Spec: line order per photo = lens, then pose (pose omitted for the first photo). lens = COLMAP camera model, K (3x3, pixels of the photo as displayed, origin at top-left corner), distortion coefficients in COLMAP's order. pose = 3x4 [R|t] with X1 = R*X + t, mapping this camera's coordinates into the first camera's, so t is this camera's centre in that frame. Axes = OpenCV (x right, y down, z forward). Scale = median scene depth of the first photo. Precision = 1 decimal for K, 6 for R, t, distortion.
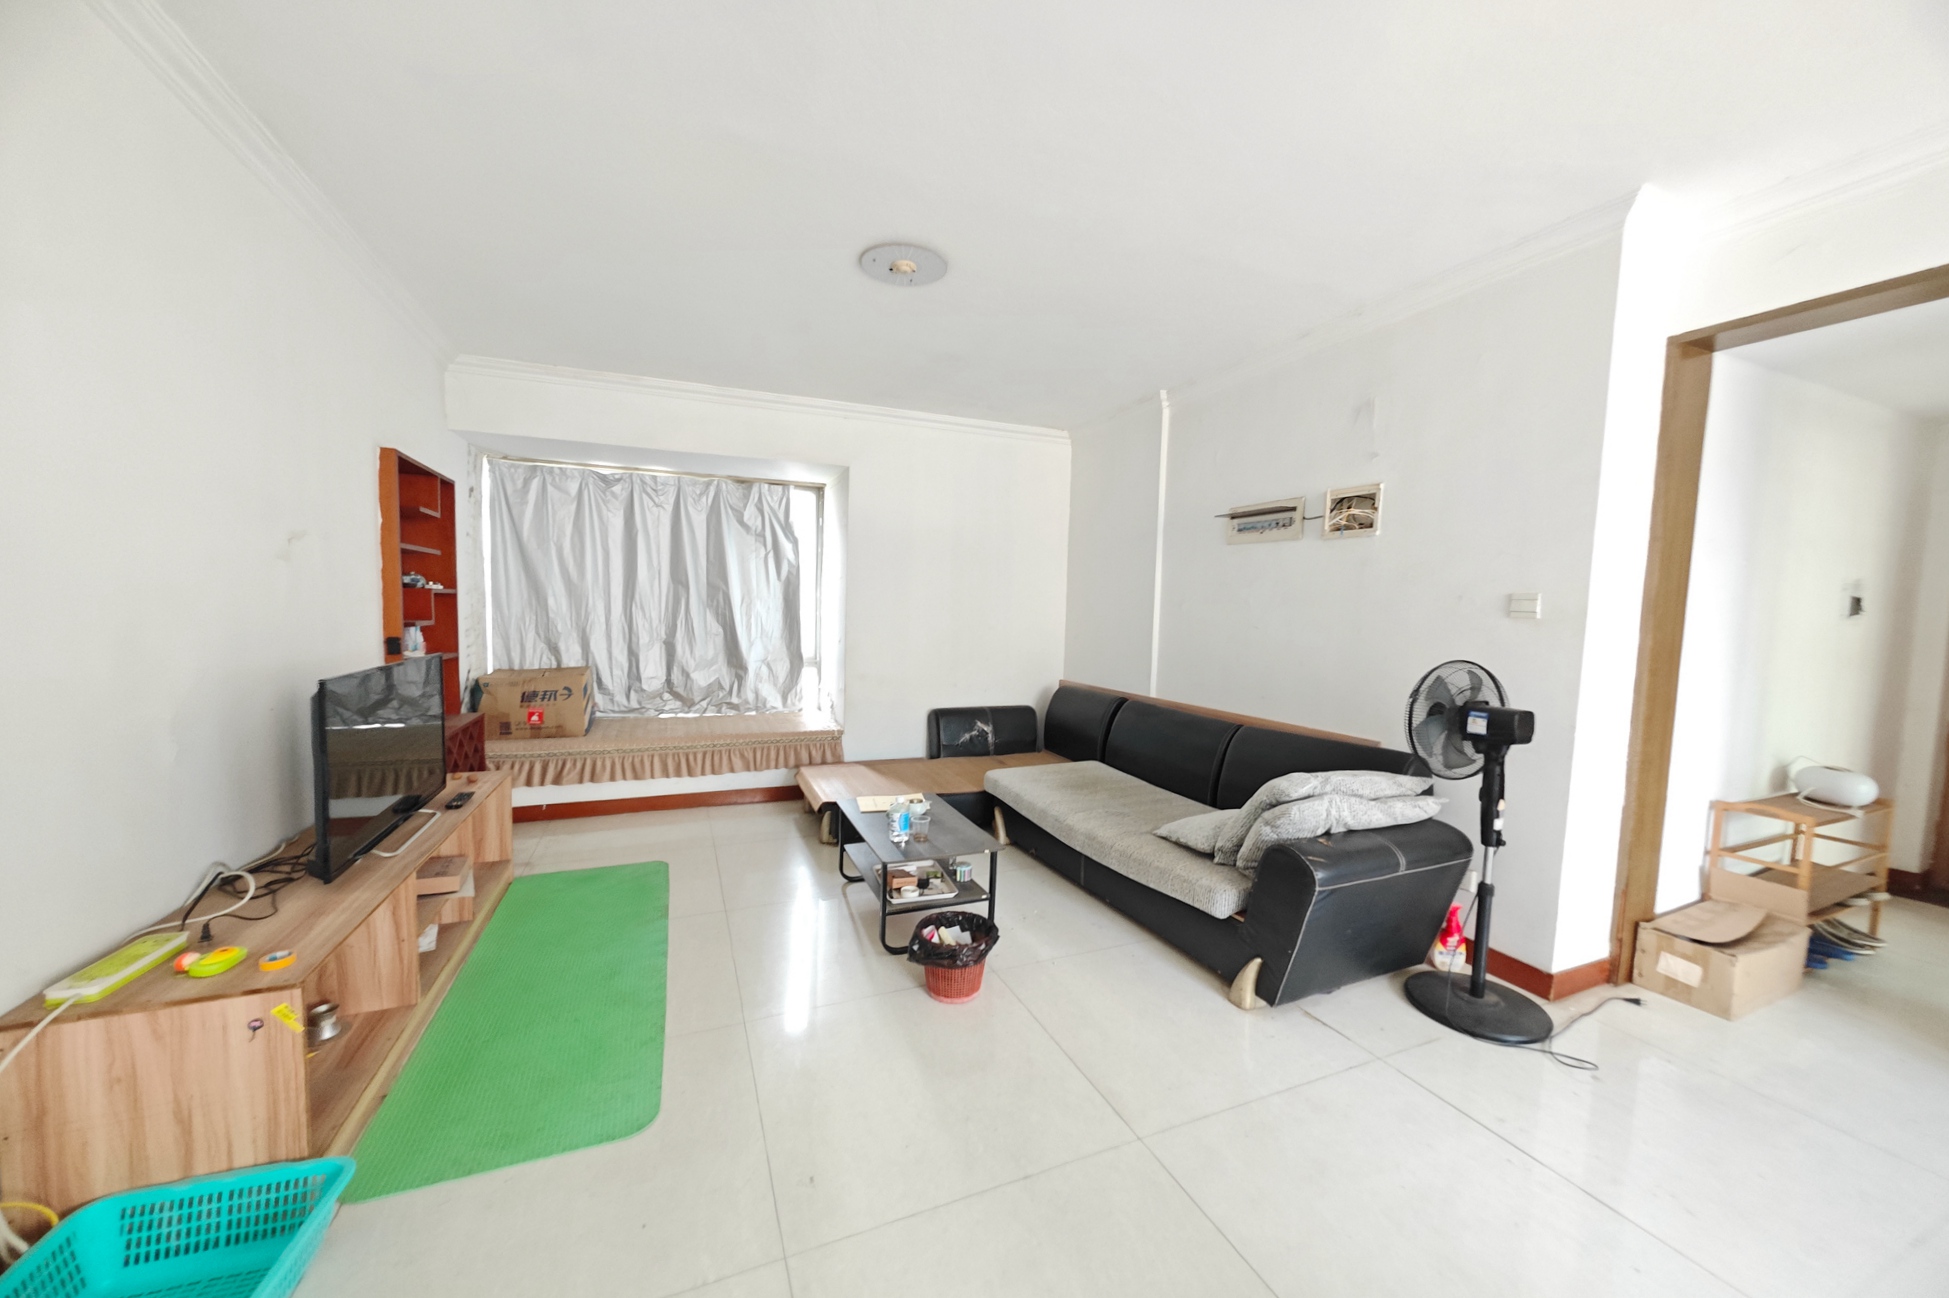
lens RADIAL K [[651.0, 0, 981.9], [0, 651.0, 651.0], [0, 0, 1]] dist [-0.001174, -0.000046]
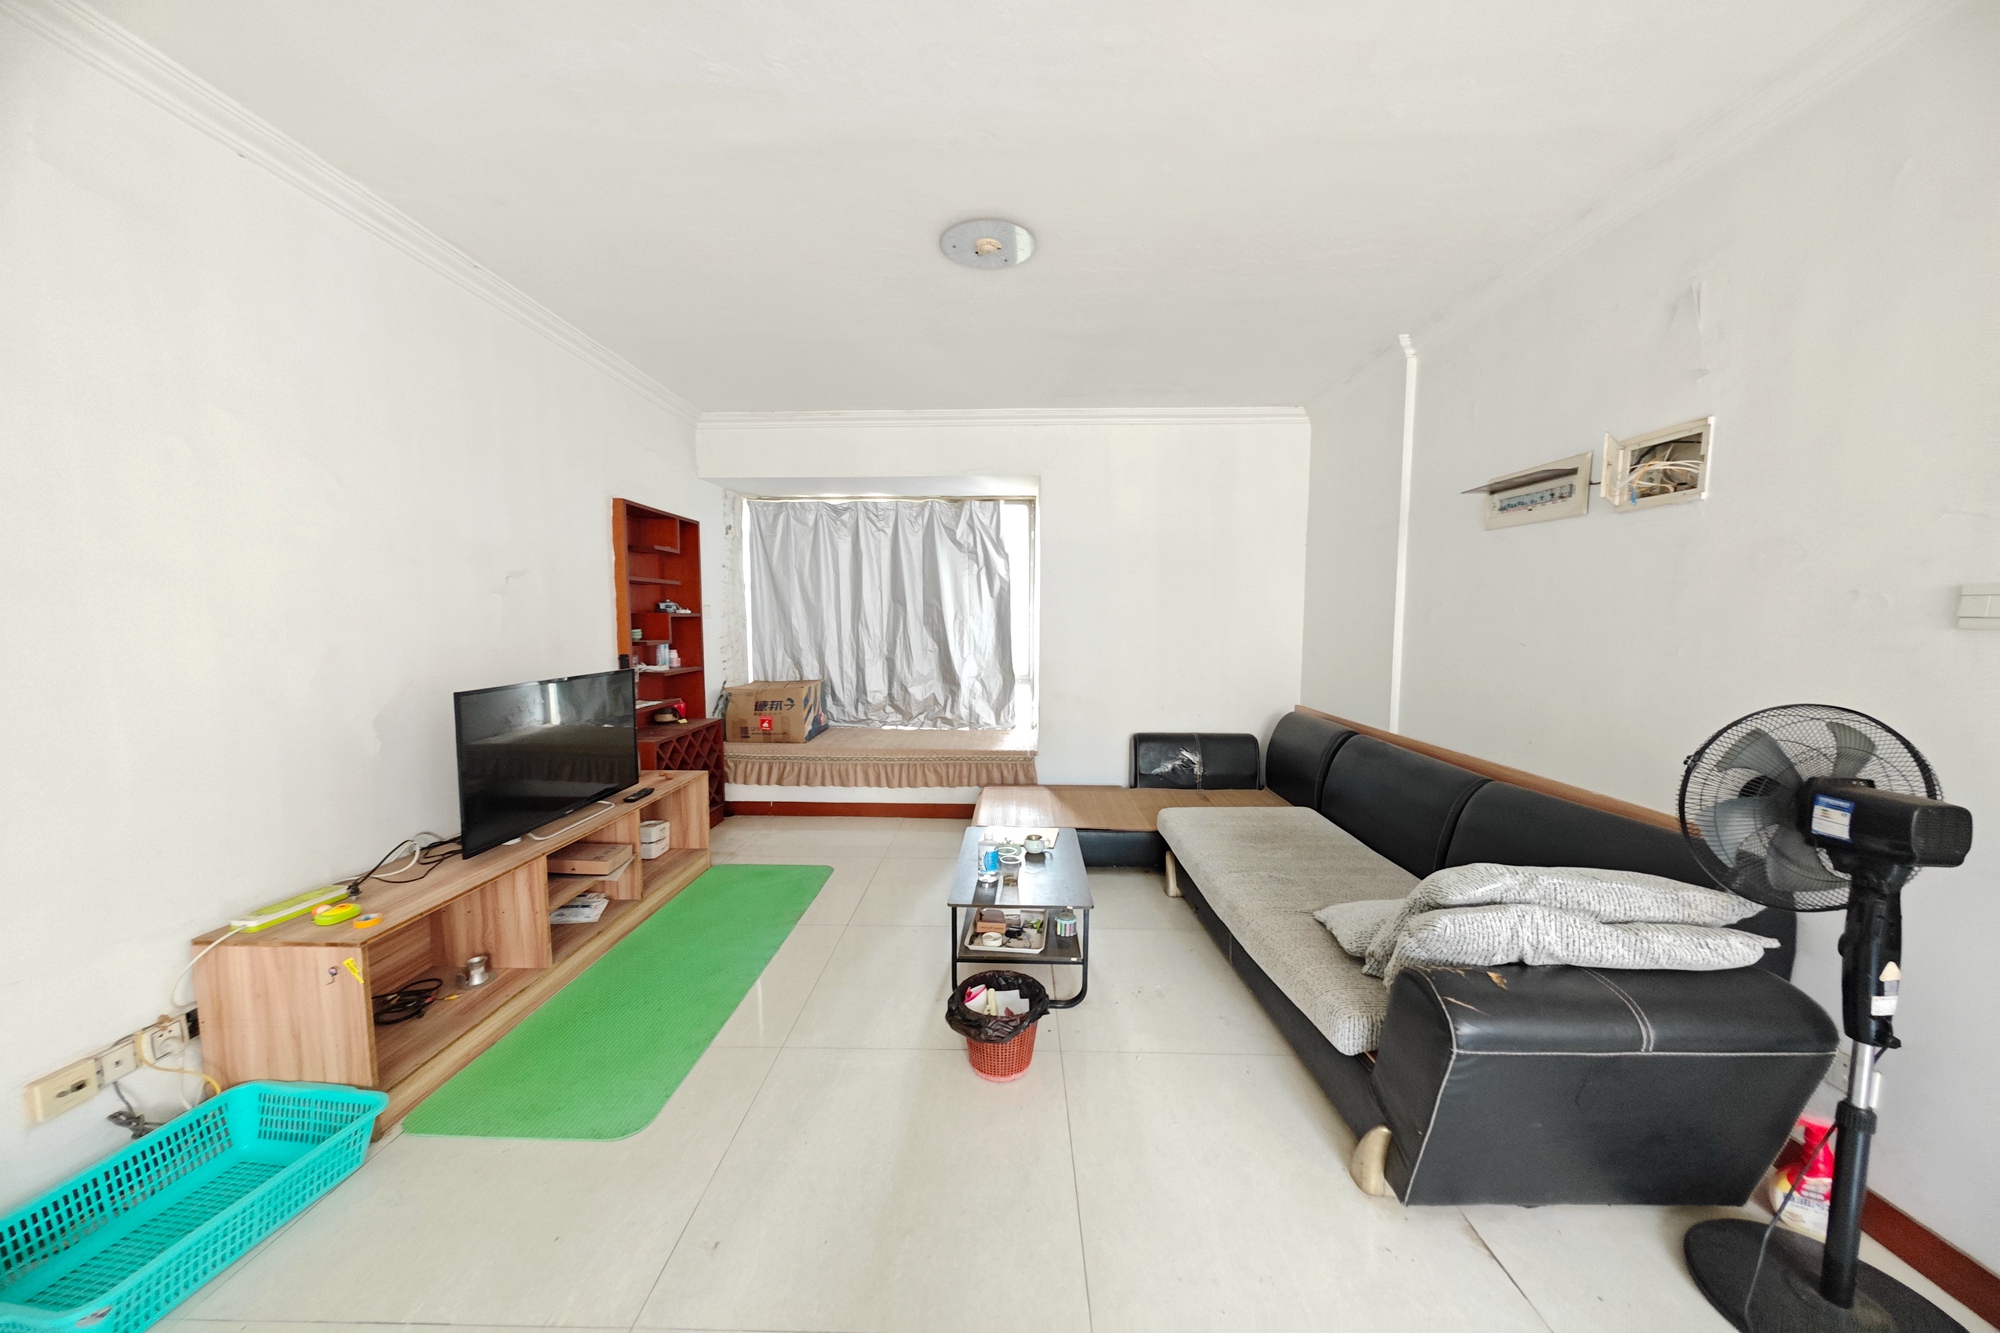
lens RADIAL K [[668.0, 0, 1000.4], [0, 668.0, 667.6], [0, 0, 1]] dist [-0.001174, -0.000046]
pose [[0.920983, 0.011199, -0.389443, 0.260862], [-0.010298, 0.999937, 0.004401, -0.011348], [0.389467, -0.000043, 0.921040, 0.154329]]
